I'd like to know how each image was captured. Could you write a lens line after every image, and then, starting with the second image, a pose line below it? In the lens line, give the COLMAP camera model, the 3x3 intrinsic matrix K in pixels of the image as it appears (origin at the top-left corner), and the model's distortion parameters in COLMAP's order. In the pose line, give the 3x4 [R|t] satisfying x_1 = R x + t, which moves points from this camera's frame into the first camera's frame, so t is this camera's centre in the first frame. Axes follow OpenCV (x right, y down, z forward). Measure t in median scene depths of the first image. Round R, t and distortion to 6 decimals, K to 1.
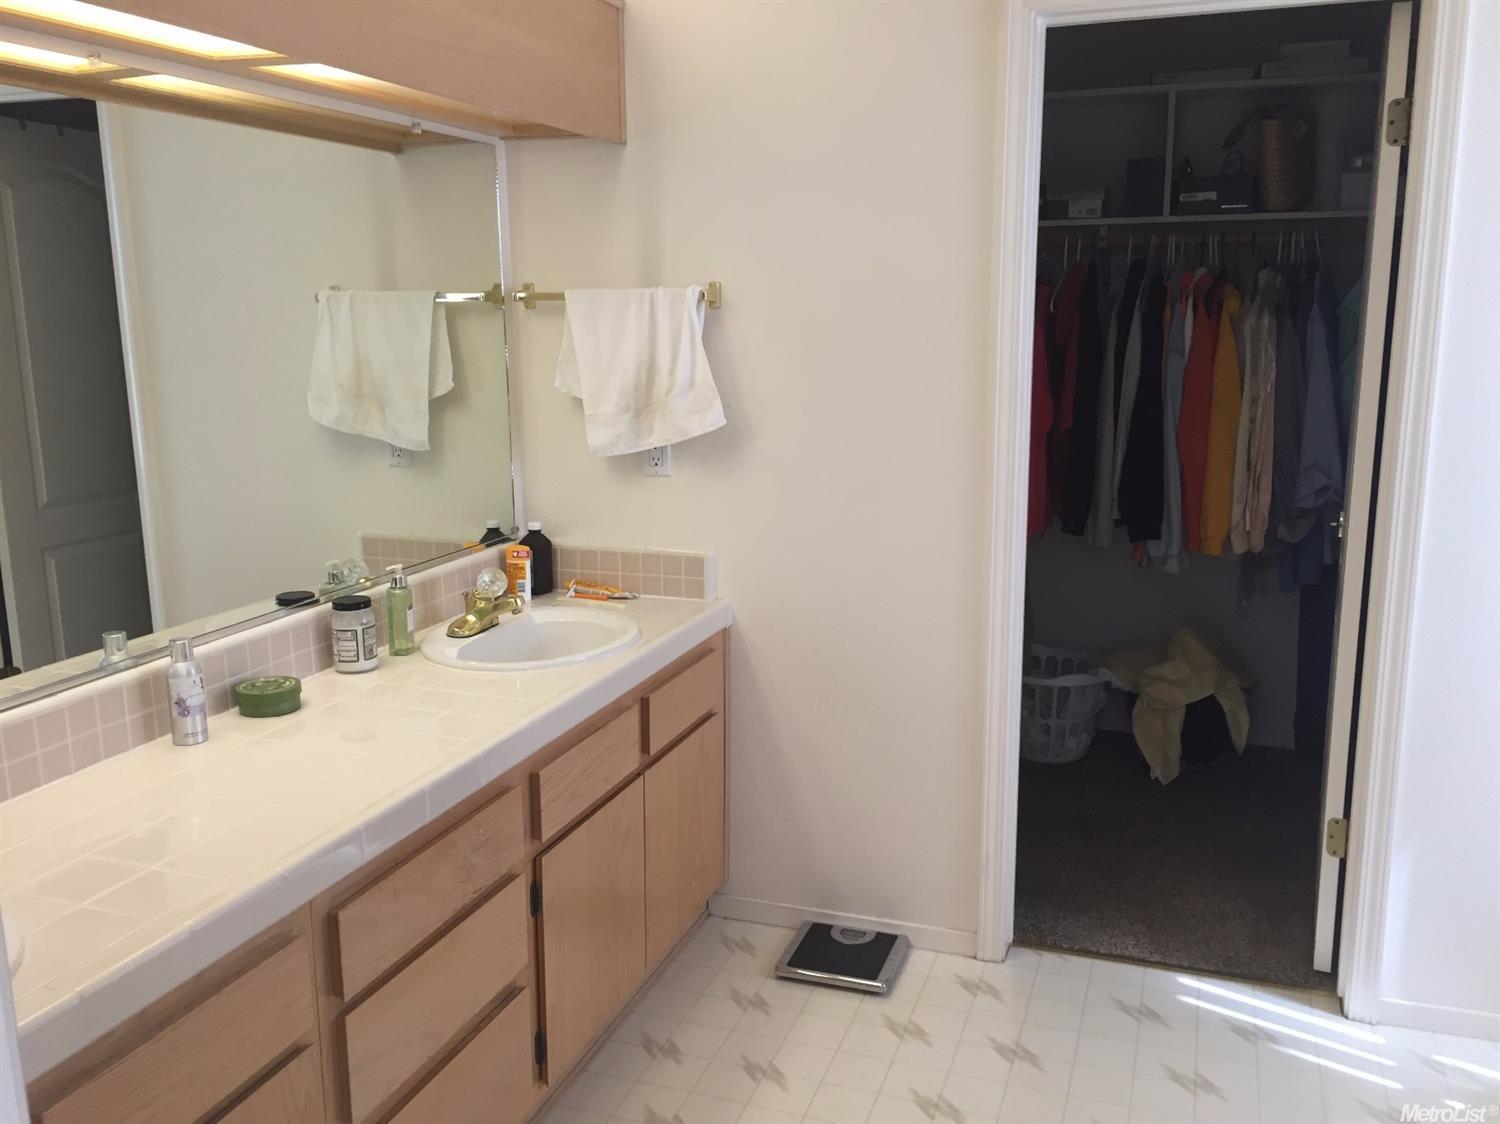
lens RADIAL K [[1281.9, 0, 755.0], [0, 1281.9, 562.7], [0, 0, 1]] dist [0.059759, -0.048061]
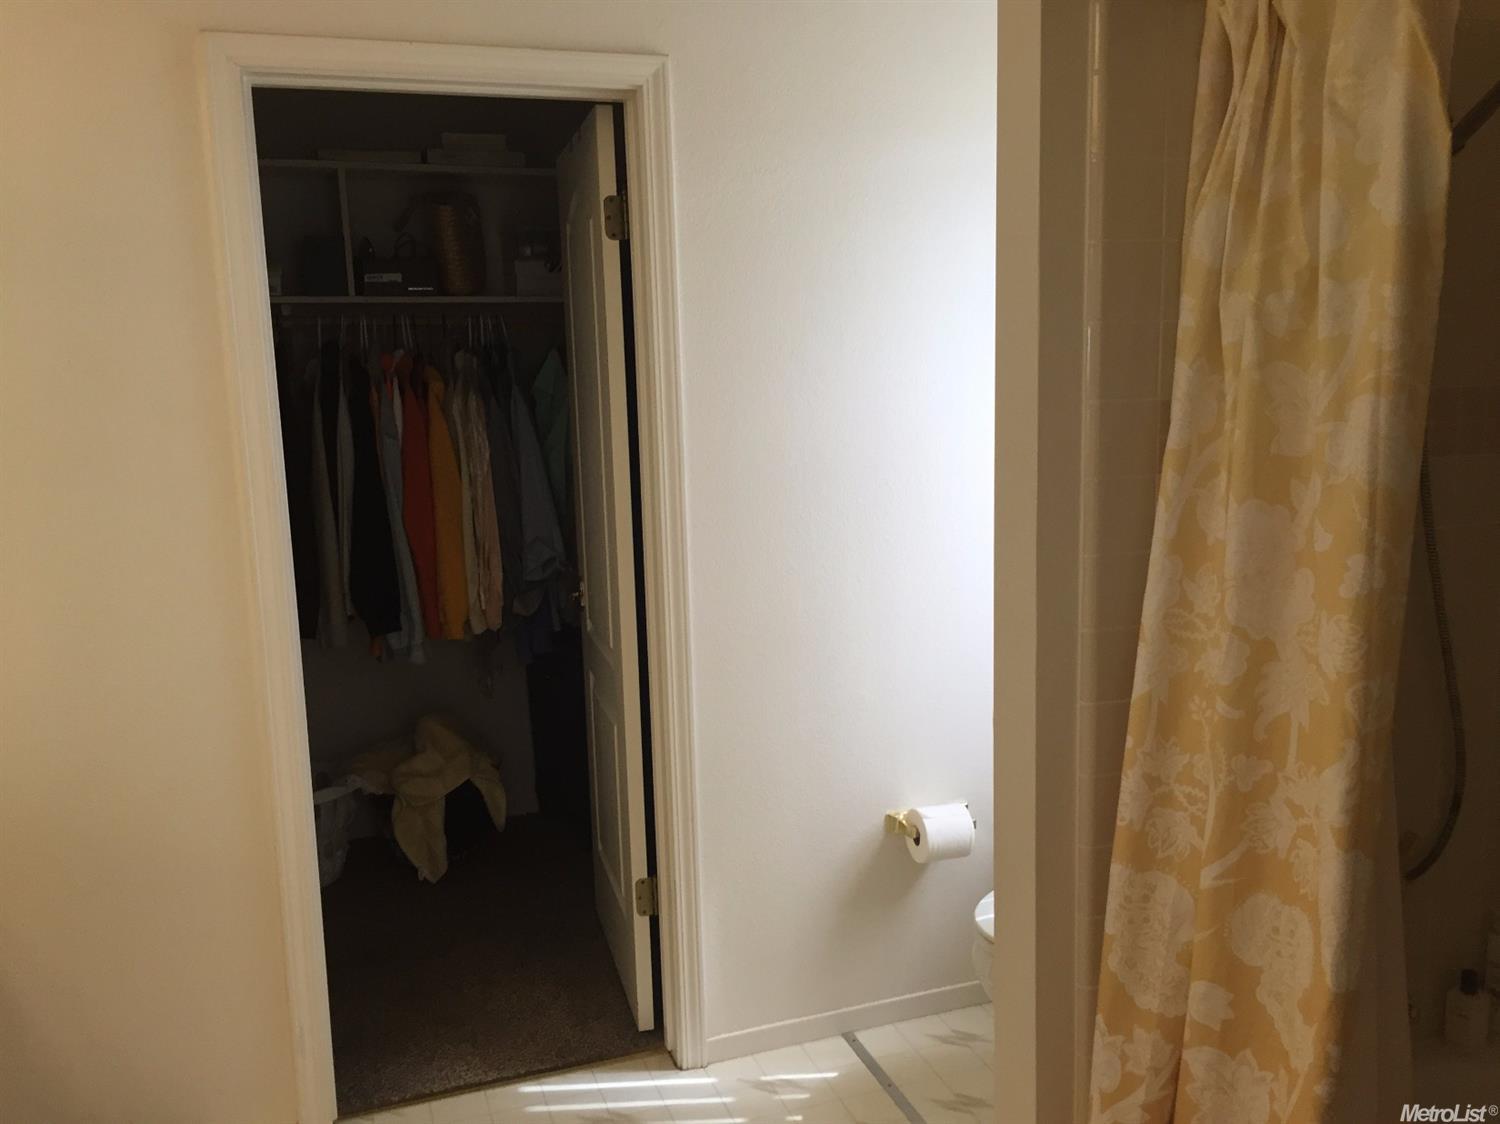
lens RADIAL K [[1281.9, 0, 747.7], [0, 1281.9, 563.1], [0, 0, 1]] dist [0.059759, -0.048061]
pose [[0.781695, -0.110764, 0.613746, -0.065420], [0.144430, 0.989500, -0.005376, -0.025465], [-0.606706, 0.092846, 0.789486, 0.086892]]
